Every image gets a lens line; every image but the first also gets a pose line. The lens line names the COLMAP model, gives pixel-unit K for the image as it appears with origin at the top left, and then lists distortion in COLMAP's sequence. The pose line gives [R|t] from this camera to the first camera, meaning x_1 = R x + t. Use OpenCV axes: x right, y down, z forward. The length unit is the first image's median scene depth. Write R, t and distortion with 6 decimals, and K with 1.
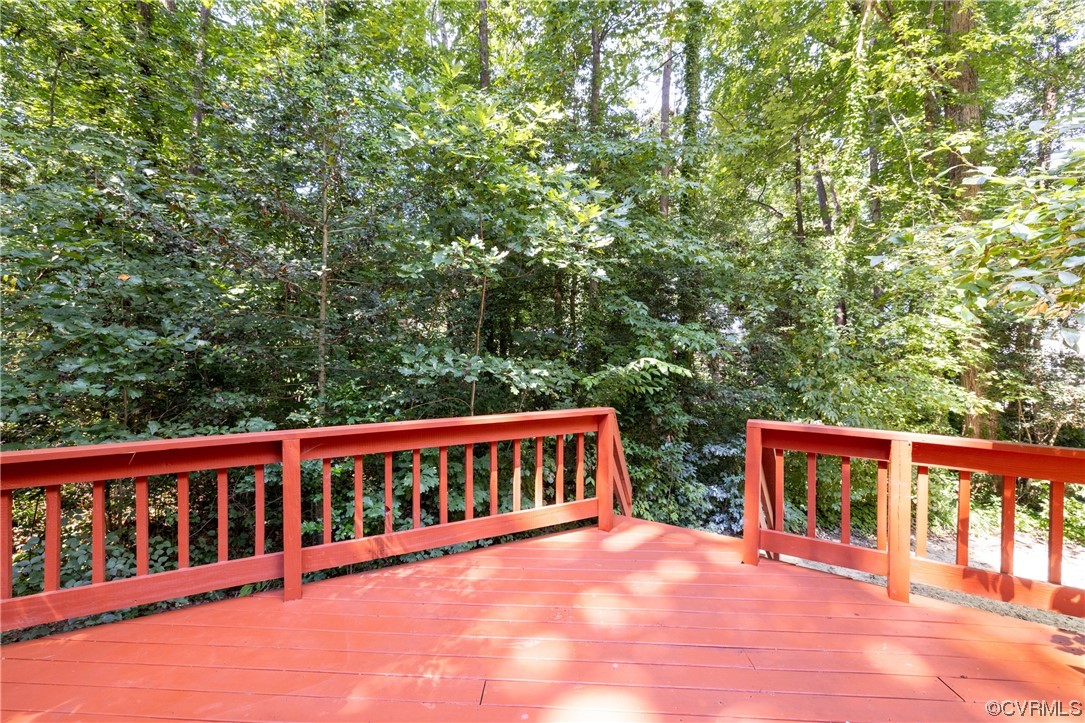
lens RADIAL K [[458.0, 0, 541.0], [0, 458.0, 364.0], [0, 0, 1]] dist [0.002206, 0.000082]
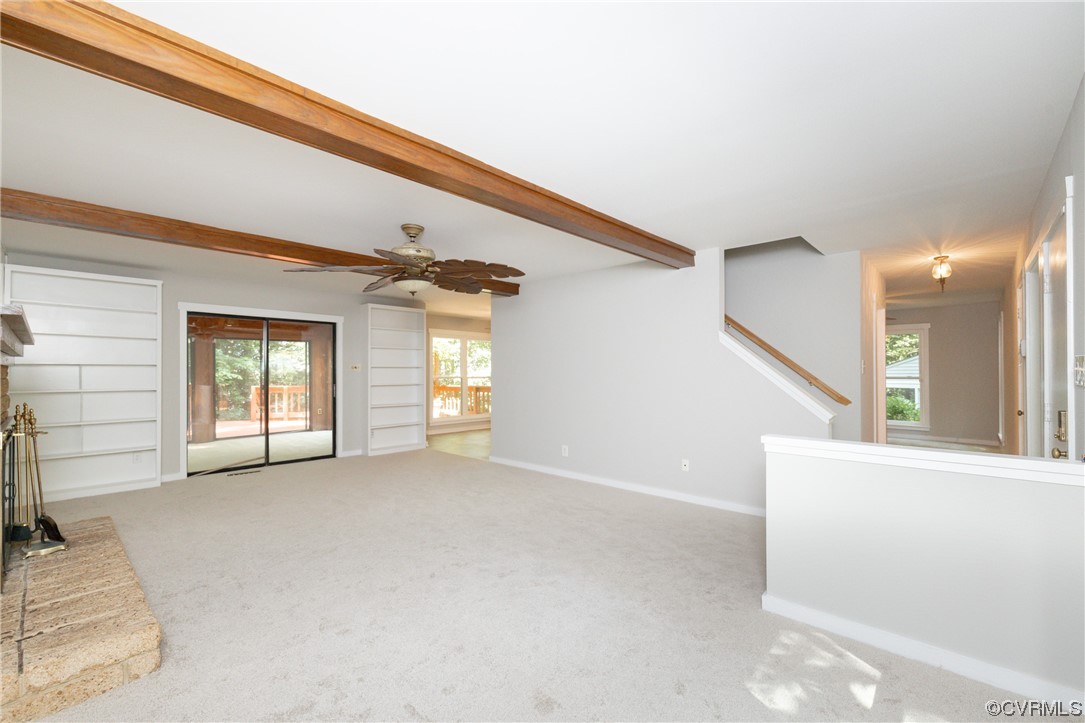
lens RADIAL K [[458.0, 0, 543.2], [0, 458.0, 365.2], [0, 0, 1]] dist [0.002206, 0.000082]
pose [[0.640600, 0.002518, 0.767871, -0.475772], [0.004645, 0.999964, -0.007154, -0.019581], [-0.767861, 0.008149, 0.640565, -1.616082]]
